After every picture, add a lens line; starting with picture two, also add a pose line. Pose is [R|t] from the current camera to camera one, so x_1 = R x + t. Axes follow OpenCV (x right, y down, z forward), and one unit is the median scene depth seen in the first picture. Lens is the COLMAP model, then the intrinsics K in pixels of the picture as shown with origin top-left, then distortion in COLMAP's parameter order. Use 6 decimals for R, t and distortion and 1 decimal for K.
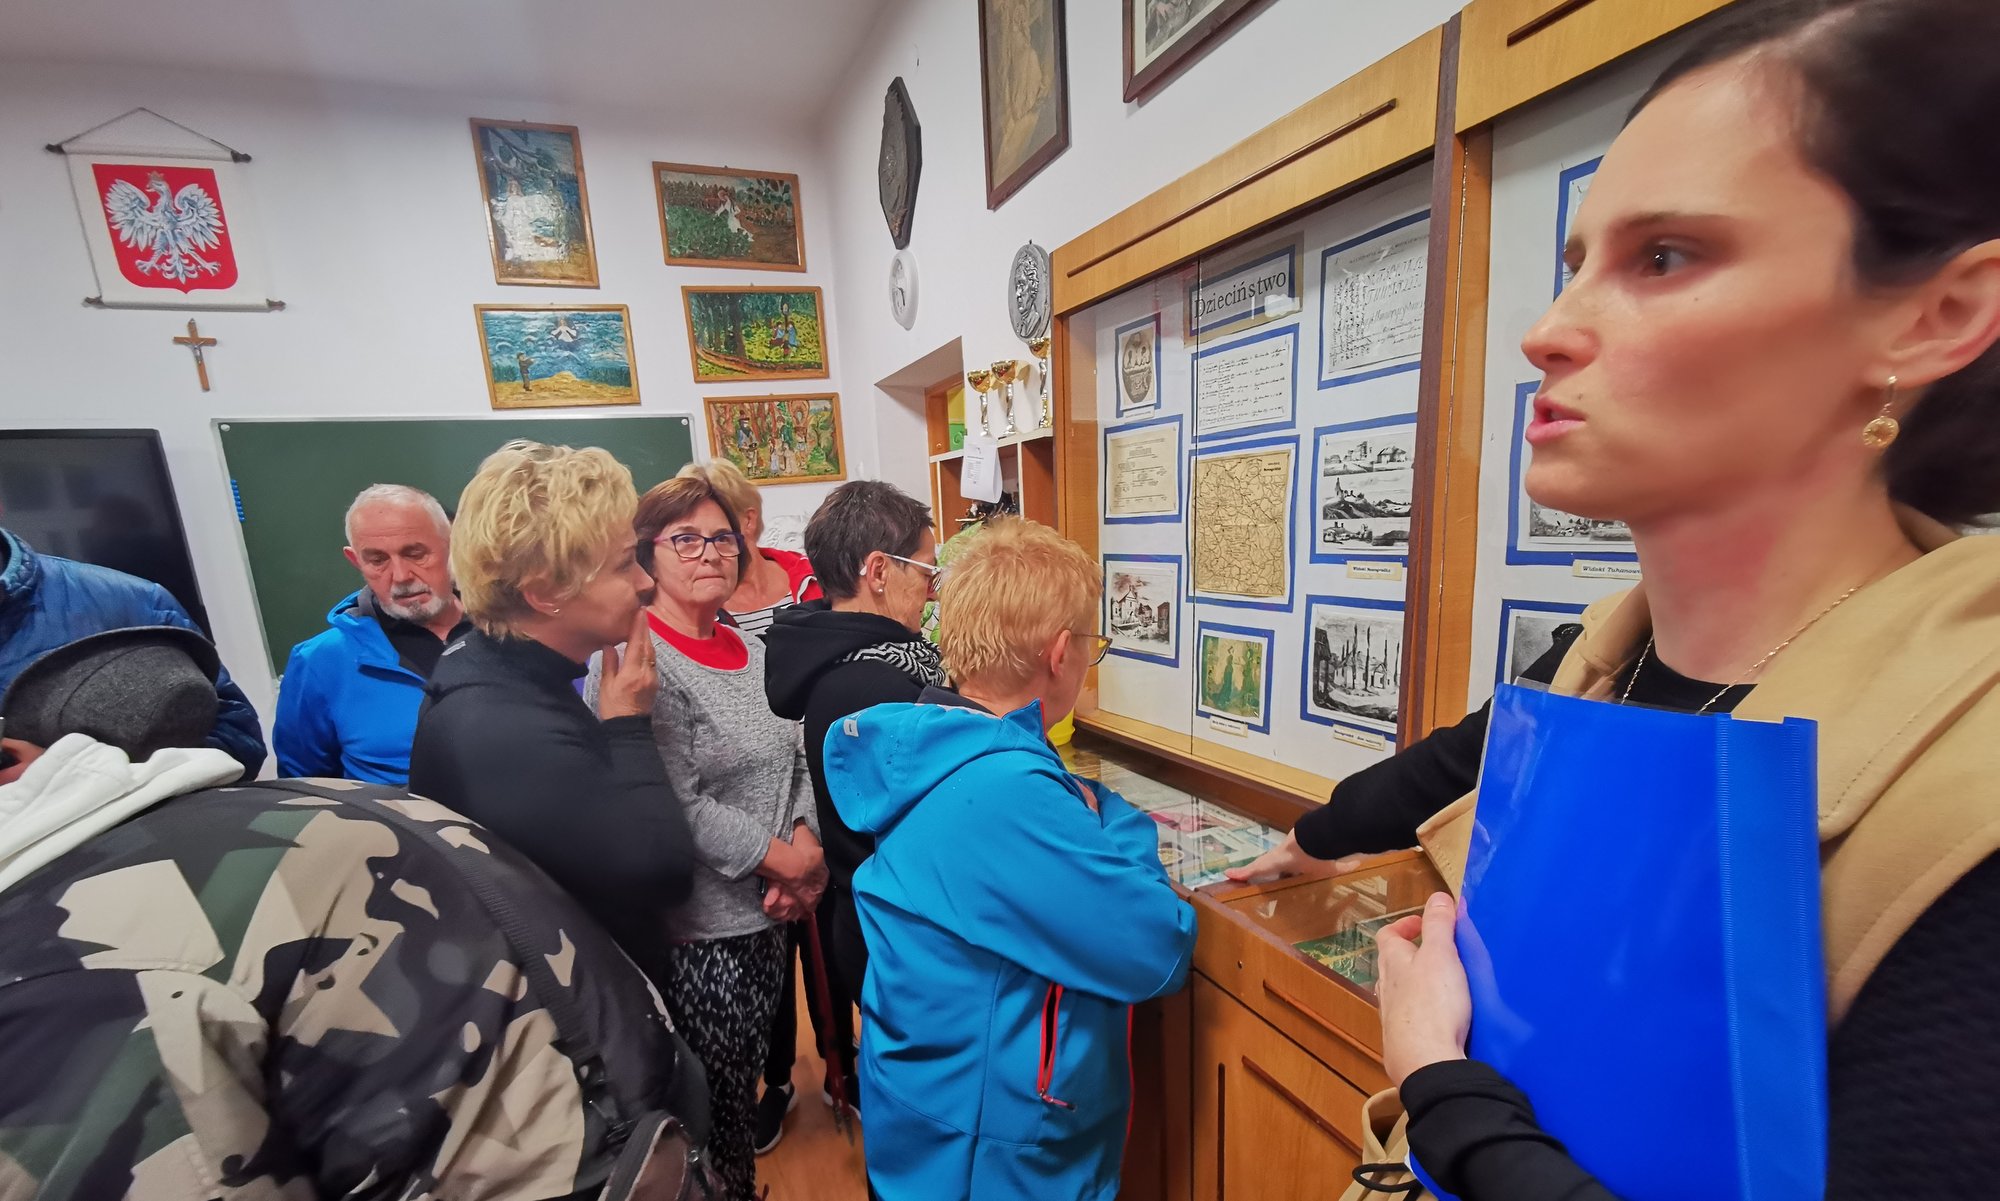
lens RADIAL K [[943.7, 0, 998.6], [0, 943.7, 746.7], [0, 0, 1]] dist [-0.015136, 0.016999]
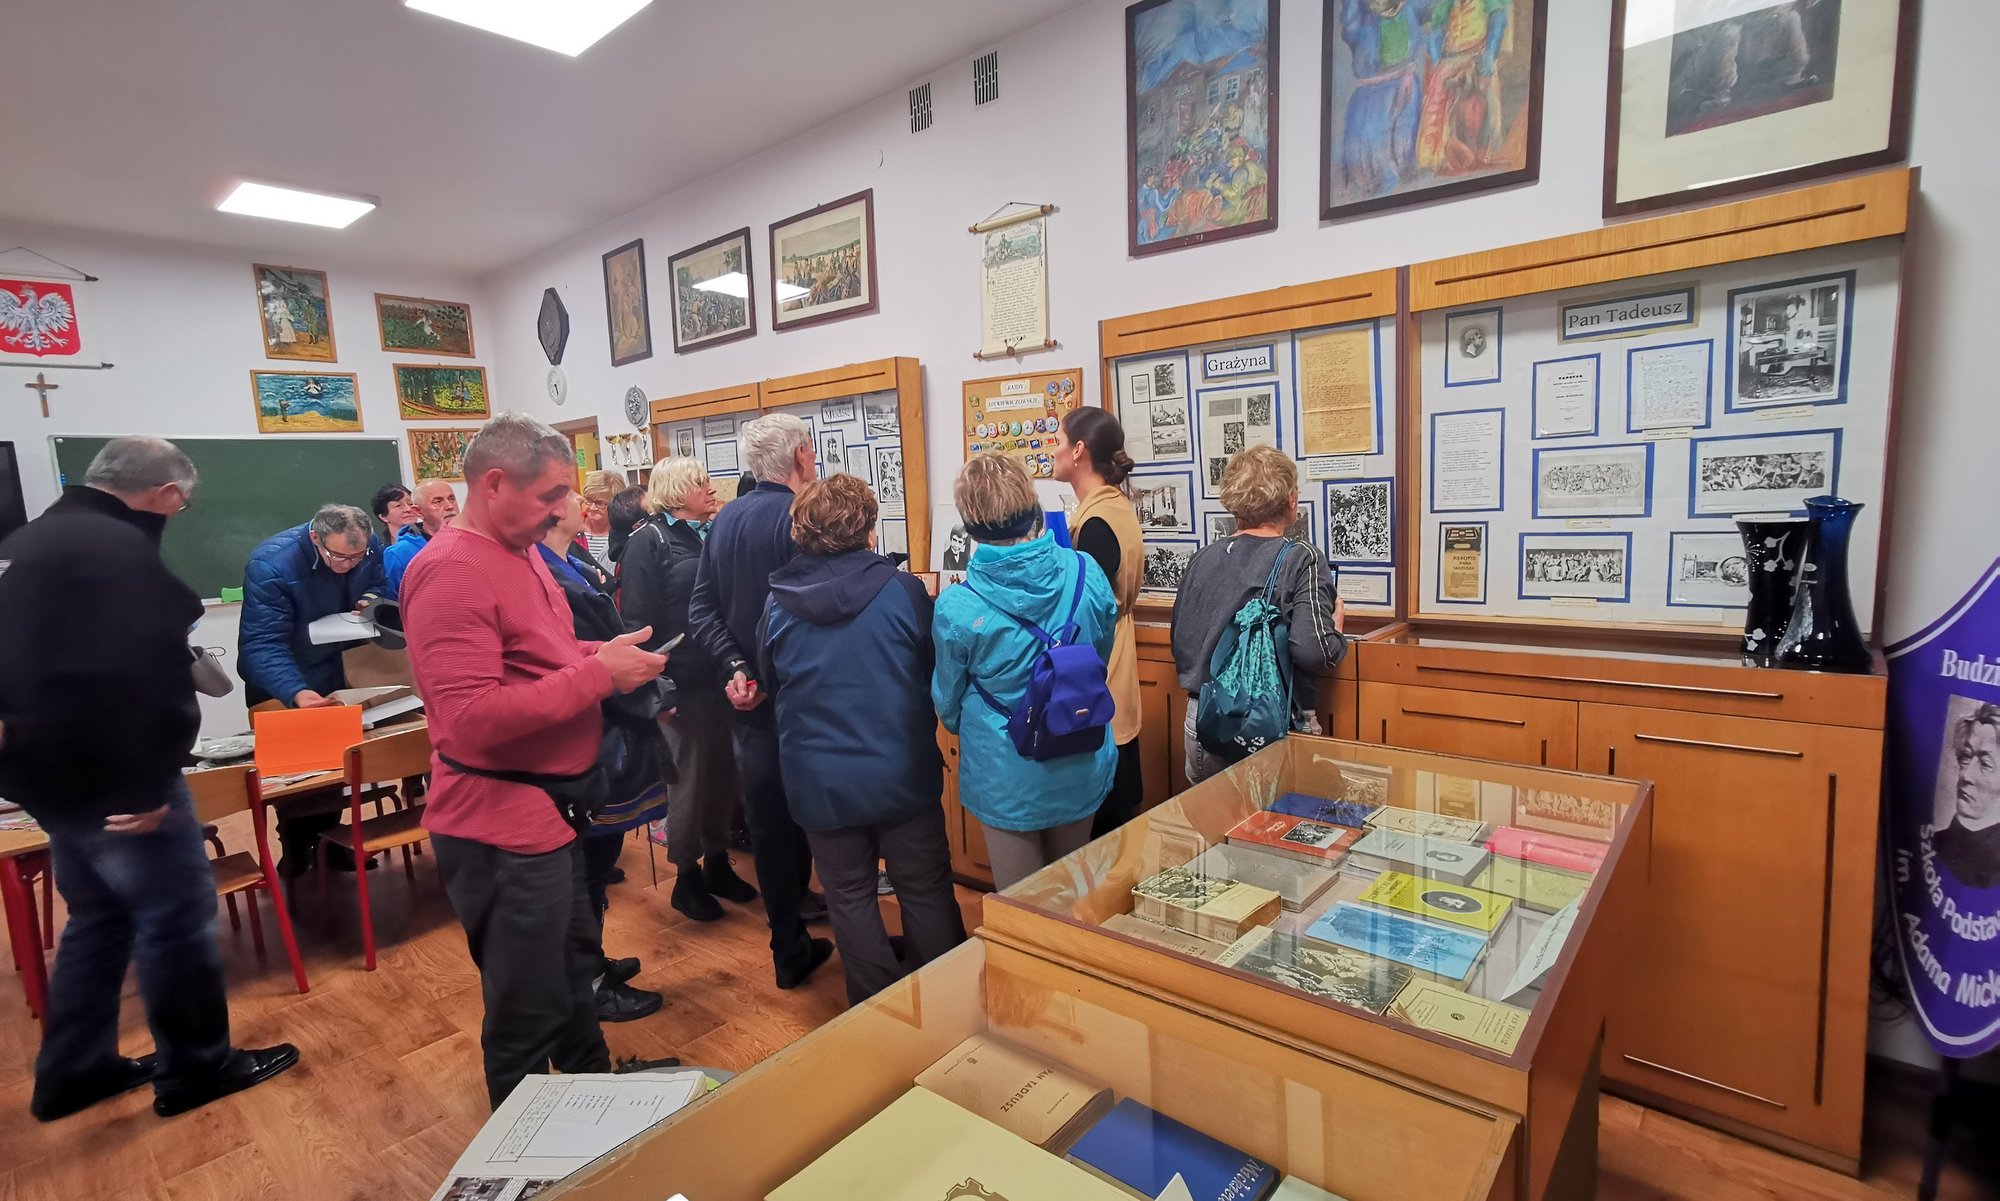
lens RADIAL K [[939.6, 0, 983.9], [0, 939.6, 609.4], [0, 0, 1]] dist [-0.000628, 0.010184]
pose [[0.903700, -0.044598, 0.425838, -0.138765], [0.101448, 0.988543, -0.111759, 0.252086], [-0.415975, 0.144197, 0.897871, -0.950686]]
